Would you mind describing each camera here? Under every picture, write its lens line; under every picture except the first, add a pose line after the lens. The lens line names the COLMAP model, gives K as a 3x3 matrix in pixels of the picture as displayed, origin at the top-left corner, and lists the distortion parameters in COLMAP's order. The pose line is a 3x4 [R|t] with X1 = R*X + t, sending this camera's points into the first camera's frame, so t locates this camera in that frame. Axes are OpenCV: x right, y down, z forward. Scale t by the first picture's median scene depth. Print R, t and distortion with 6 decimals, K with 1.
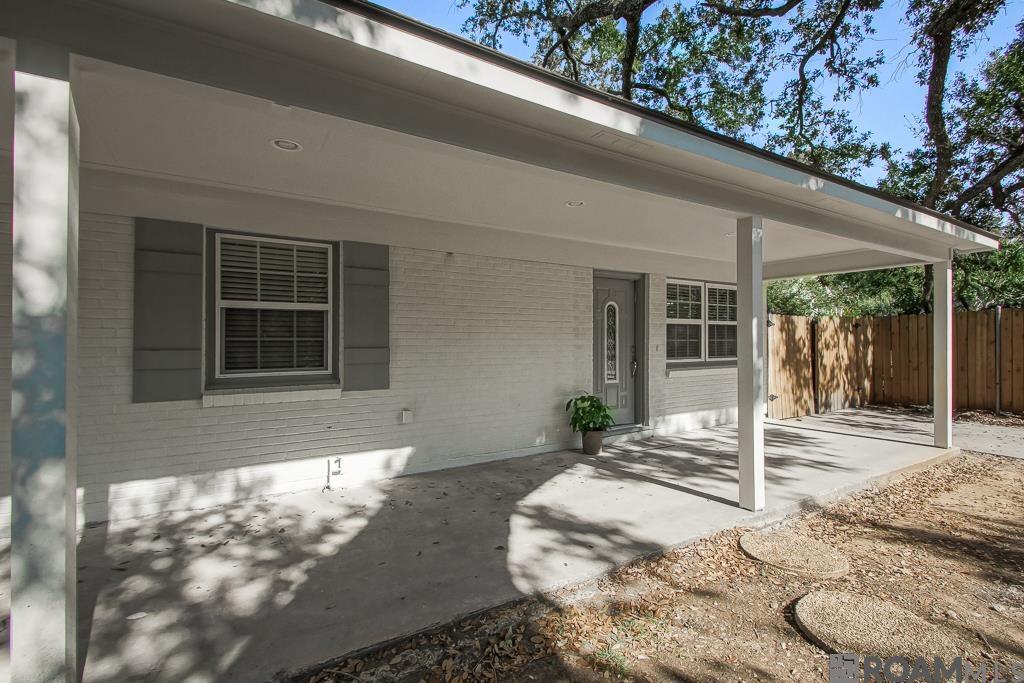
lens RADIAL K [[460.3, 0, 510.2], [0, 460.3, 338.6], [0, 0, 1]] dist [0.034188, -0.020054]
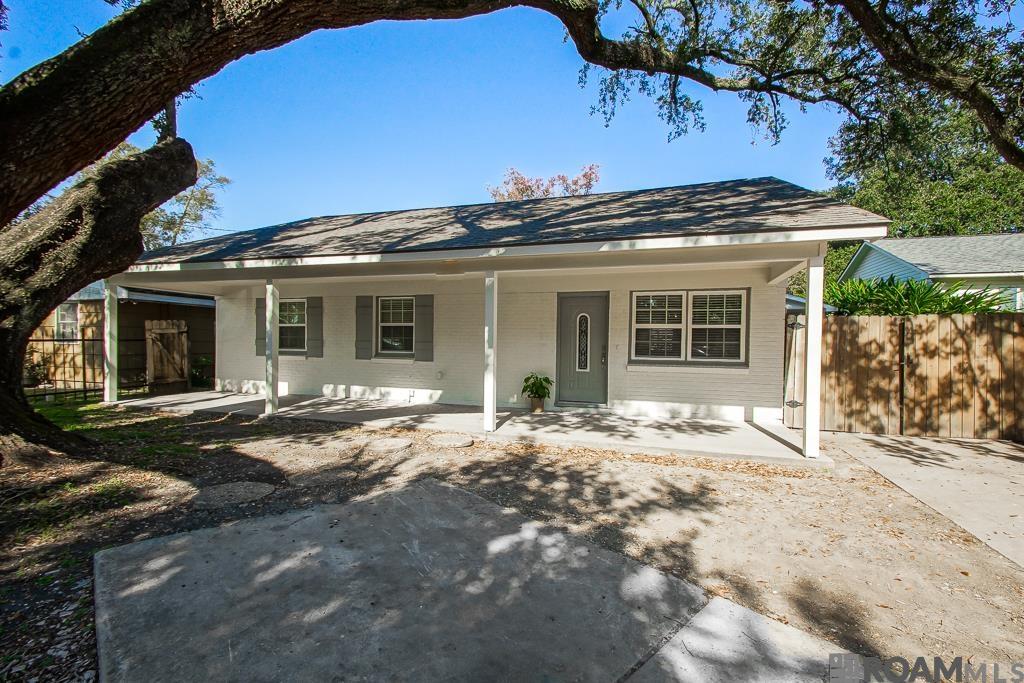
lens RADIAL K [[444.2, 0, 515.7], [0, 444.2, 347.7], [0, 0, 1]] dist [0.015165, -0.000746]
pose [[0.647617, 0.020747, -0.761683, 1.045073], [-0.010730, 0.999778, 0.018109, 0.002236], [0.761890, -0.003555, 0.647697, -0.027557]]
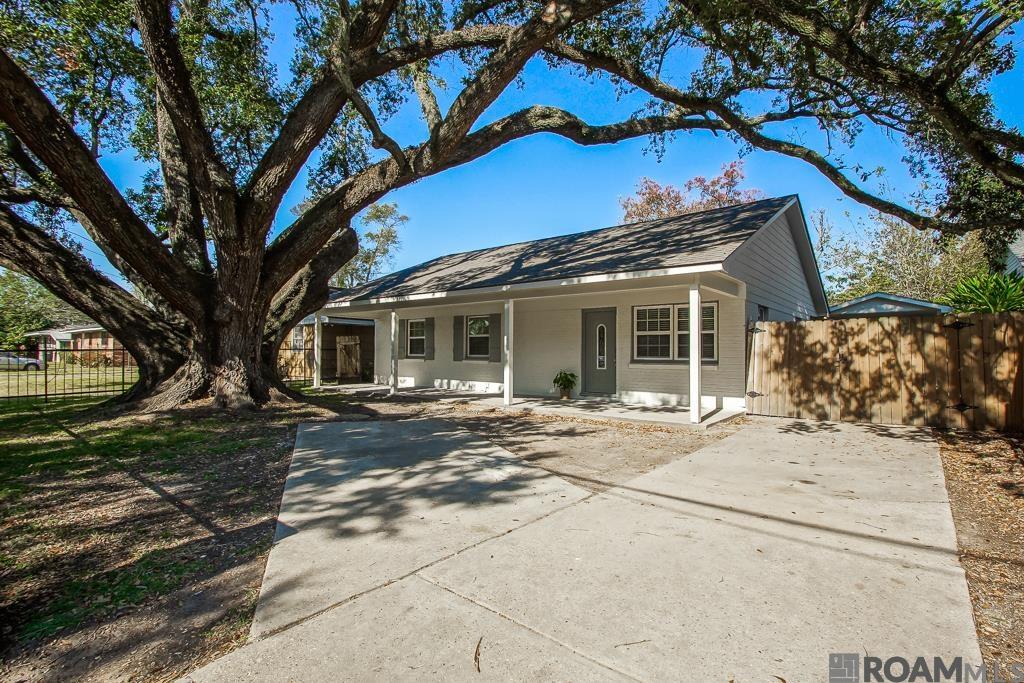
lens RADIAL K [[460.3, 0, 510.2], [0, 460.3, 338.6], [0, 0, 1]] dist [0.034188, -0.020054]
pose [[0.338669, -0.022922, -0.940626, 1.704249], [-0.003259, 0.999669, -0.025534, 0.022516], [0.940900, 0.011713, 0.338482, 0.043872]]
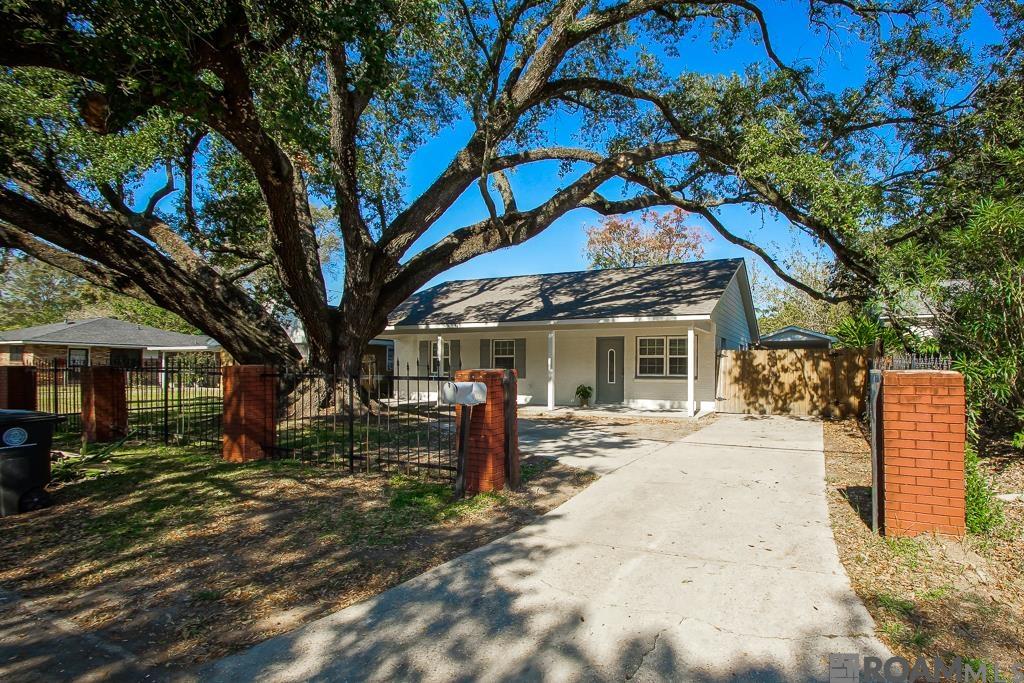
lens RADIAL K [[476.9, 0, 569.0], [0, 476.9, 353.6], [0, 0, 1]] dist [0.032987, 0.000040]
pose [[0.551109, -0.021778, -0.834149, 2.035614], [-0.004145, 0.999576, -0.028835, 0.014860], [0.834423, 0.019348, 0.550785, -0.520431]]
